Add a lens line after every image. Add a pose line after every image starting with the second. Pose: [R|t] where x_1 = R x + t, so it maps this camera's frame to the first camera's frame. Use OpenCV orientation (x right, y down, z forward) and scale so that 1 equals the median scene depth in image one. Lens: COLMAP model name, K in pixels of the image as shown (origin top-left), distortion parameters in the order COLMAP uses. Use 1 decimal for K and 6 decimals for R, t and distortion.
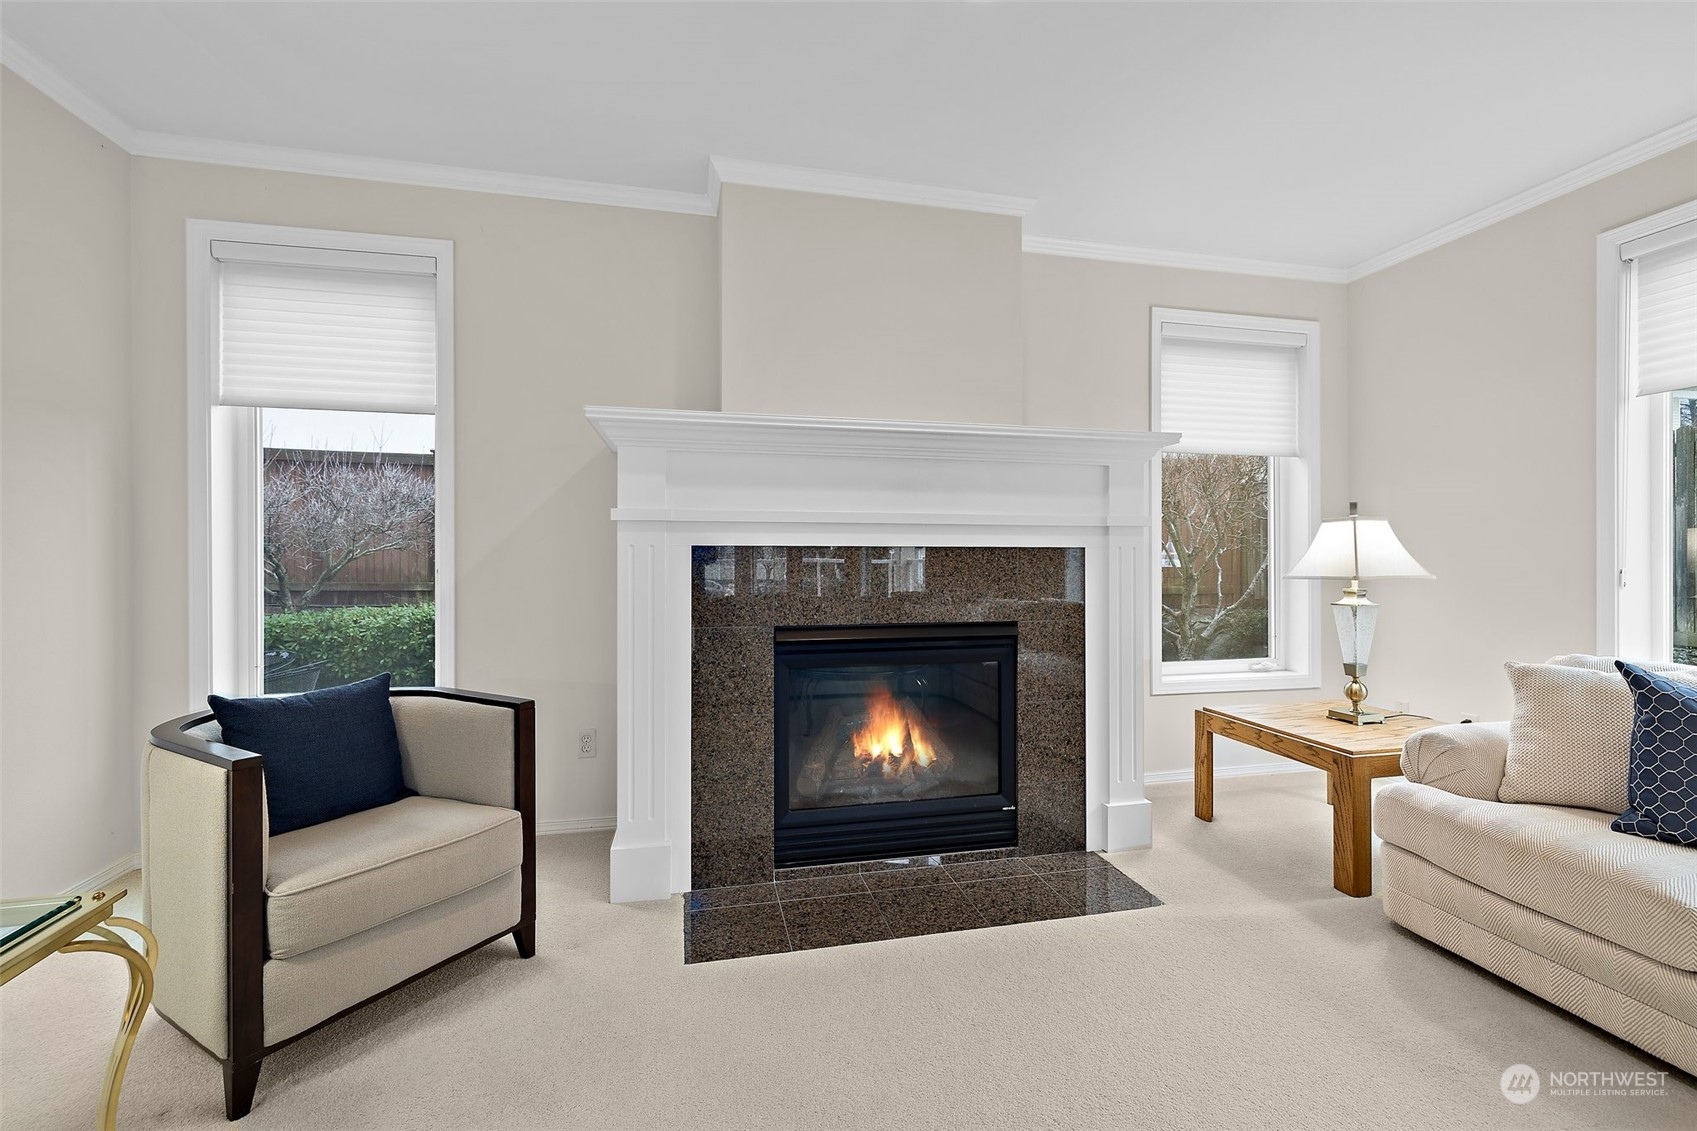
lens RADIAL K [[718.1, 0, 852.2], [0, 718.1, 556.0], [0, 0, 1]] dist [-0.000100, -0.000126]
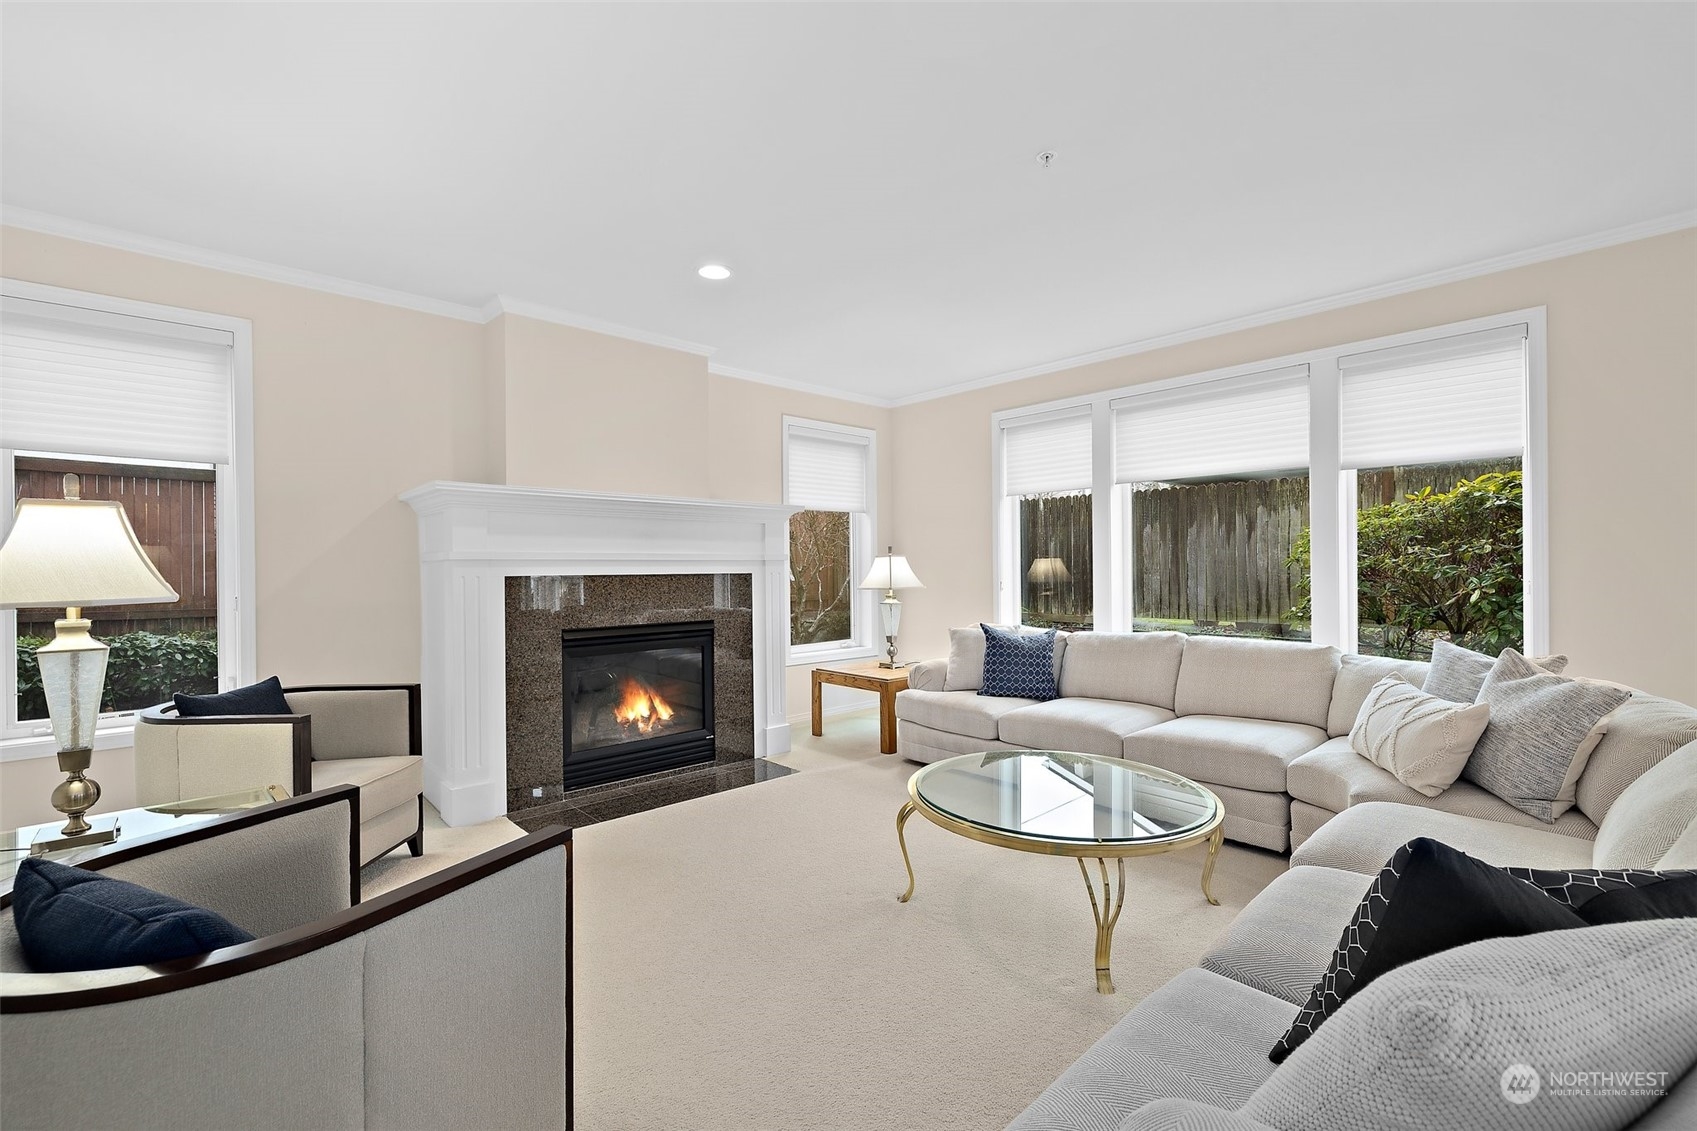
lens RADIAL K [[717.3, 0, 849.1], [0, 717.3, 559.6], [0, 0, 1]] dist [-0.000776, -0.000297]
pose [[0.867224, -0.001150, 0.497916, -0.303652], [0.007281, 0.999920, -0.010372, -0.024736], [-0.497864, 0.012620, 0.867163, -0.537489]]
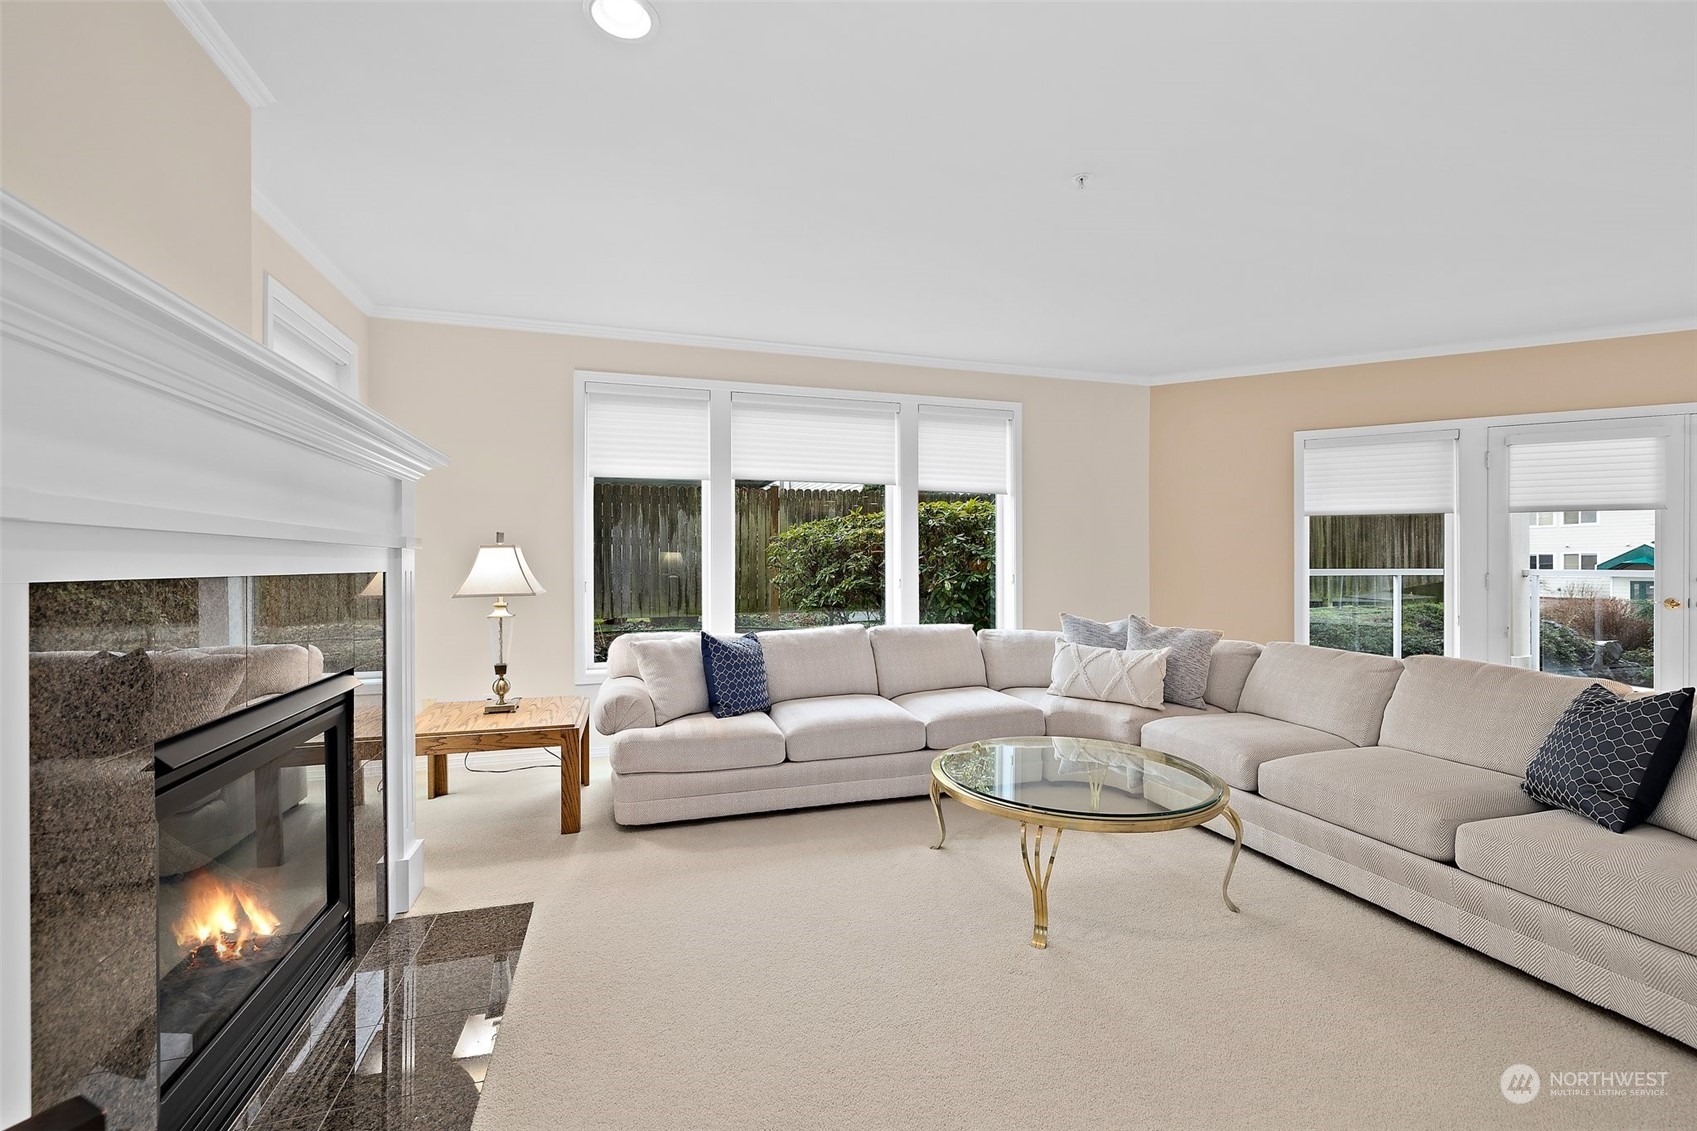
lens RADIAL K [[703.4, 0, 850.3], [0, 703.4, 566.1], [0, 0, 1]] dist [-0.001119, -0.000085]
pose [[-0.065109, -0.004112, 0.997870, -0.554769], [-0.000396, 0.999992, 0.004095, -0.023361], [-0.997878, -0.000129, -0.065110, 0.500635]]
